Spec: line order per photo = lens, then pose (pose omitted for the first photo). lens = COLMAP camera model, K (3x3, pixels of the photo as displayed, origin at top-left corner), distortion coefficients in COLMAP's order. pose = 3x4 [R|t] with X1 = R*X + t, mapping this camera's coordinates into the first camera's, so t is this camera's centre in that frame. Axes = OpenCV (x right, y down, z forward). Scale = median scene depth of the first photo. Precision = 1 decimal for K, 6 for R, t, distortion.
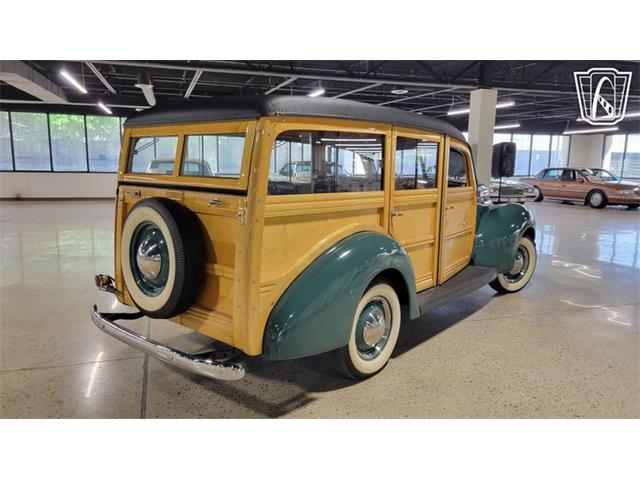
lens RADIAL K [[483.0, 0, 330.0], [0, 483.0, 235.9], [0, 0, 1]] dist [0.037546, -0.002885]
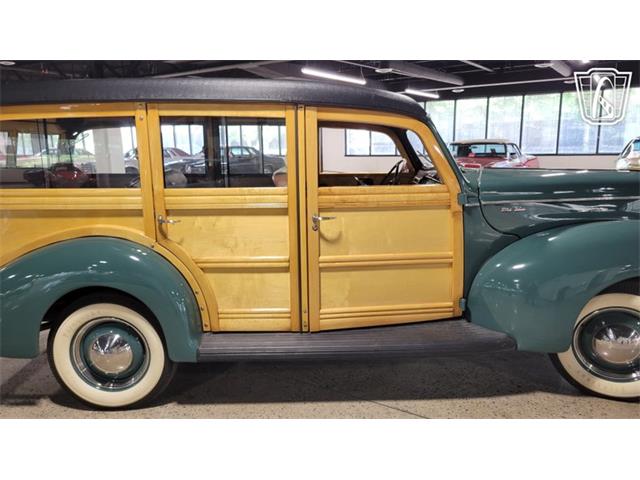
lens RADIAL K [[492.1, 0, 318.0], [0, 492.1, 229.1], [0, 0, 1]] dist [0.038316, -0.011260]
pose [[0.626195, 0.107171, -0.772265, 0.905281], [-0.087836, 0.993899, 0.066706, -0.104304], [0.774703, 0.026062, 0.631788, 0.702821]]
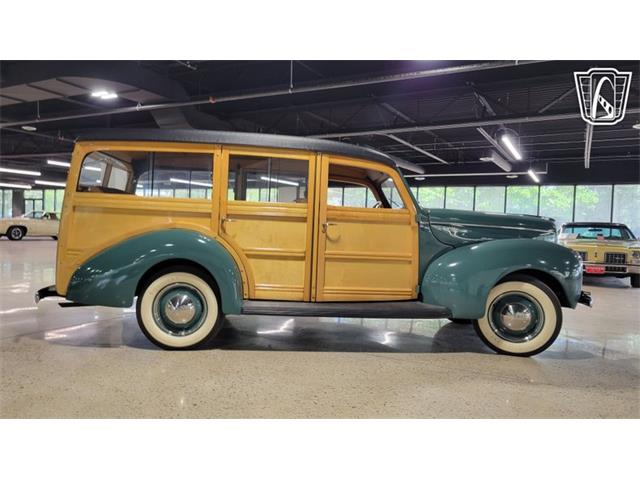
lens RADIAL K [[493.5, 0, 320.7], [0, 493.5, 233.6], [0, 0, 1]] dist [0.043132, -0.012371]
pose [[0.680455, 0.011667, -0.732697, 1.181117], [-0.134042, 0.984985, -0.108800, 0.088086], [0.720426, 0.172245, 0.671802, 0.373648]]
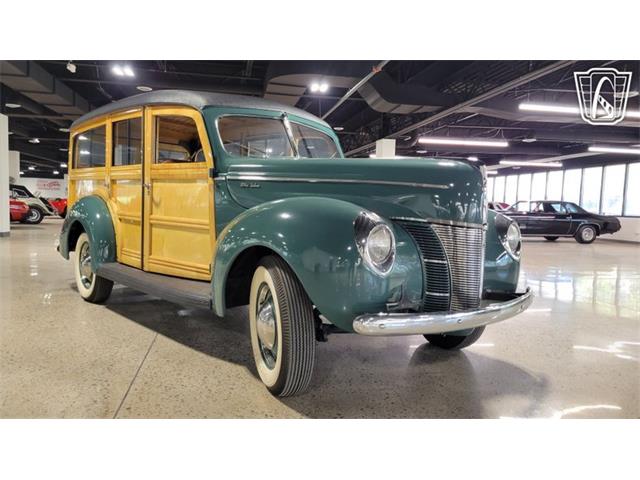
lens RADIAL K [[492.1, 0, 318.0], [0, 492.1, 229.1], [0, 0, 1]] dist [0.038316, -0.011260]
pose [[-0.149420, 0.020845, -0.988554, 1.324531], [-0.186143, 0.981309, 0.048827, -0.098726], [0.971095, 0.191308, -0.142747, 1.739987]]
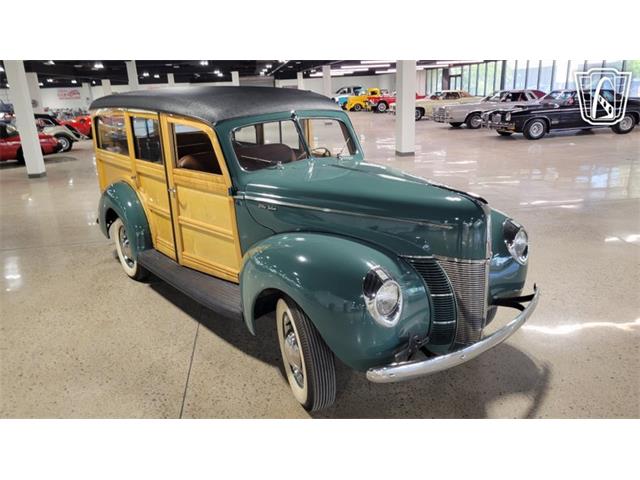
lens RADIAL K [[493.8, 0, 310.2], [0, 493.8, 222.2], [0, 0, 1]] dist [0.042308, -0.006740]
pose [[-0.208667, 0.247614, -0.946121, 1.348679], [-0.109037, 0.955496, 0.274115, -0.351251], [0.971889, 0.160361, -0.172381, 1.726841]]
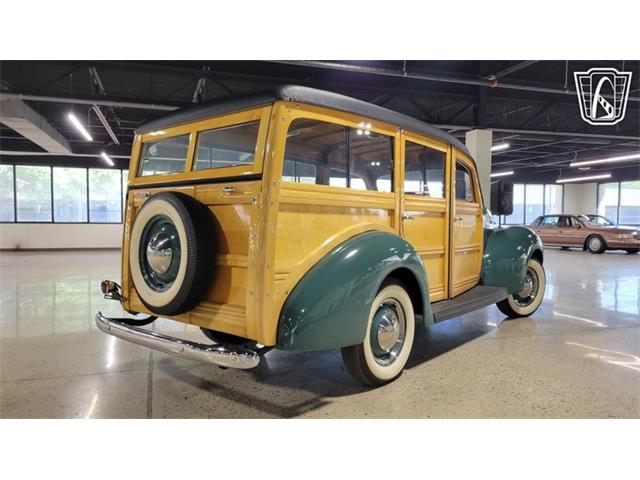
lens RADIAL K [[482.9, 0, 320.0], [0, 482.9, 240.0], [0, 0, 1]] dist [0.038281, -0.003024]
pose [[0.999895, -0.011981, -0.008132, -0.033245], [0.010981, 0.993479, -0.113484, 0.112588], [0.009439, 0.113383, 0.993507, 0.022620]]
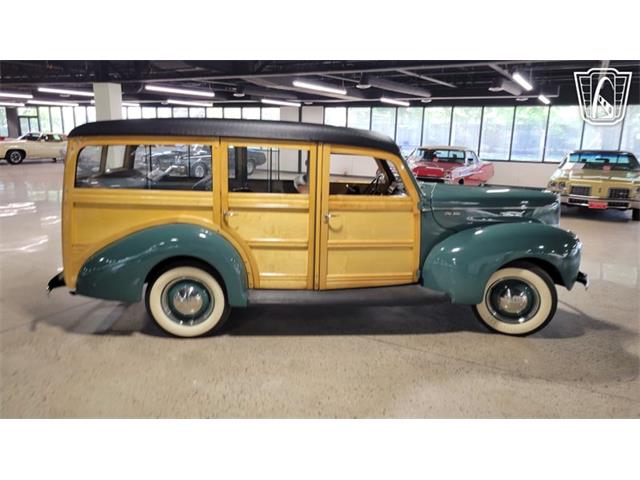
lens RADIAL K [[493.3, 0, 324.8], [0, 493.3, 230.9], [0, 0, 1]] dist [0.039594, -0.003099]
pose [[0.680997, 0.142069, -0.718372, 1.170929], [-0.122000, 0.989301, 0.079997, -0.127877], [0.722052, 0.033164, 0.691044, 0.352009]]
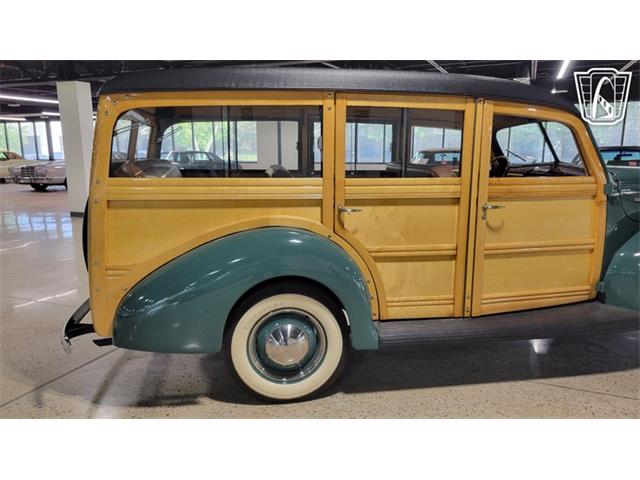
lens RADIAL K [[493.5, 0, 320.7], [0, 493.5, 233.6], [0, 0, 1]] dist [0.043132, -0.012371]
pose [[0.745433, 0.090669, -0.660386, 0.639491], [-0.084680, 0.995560, 0.041102, -0.035136], [0.661180, 0.025283, 0.749801, 0.389346]]
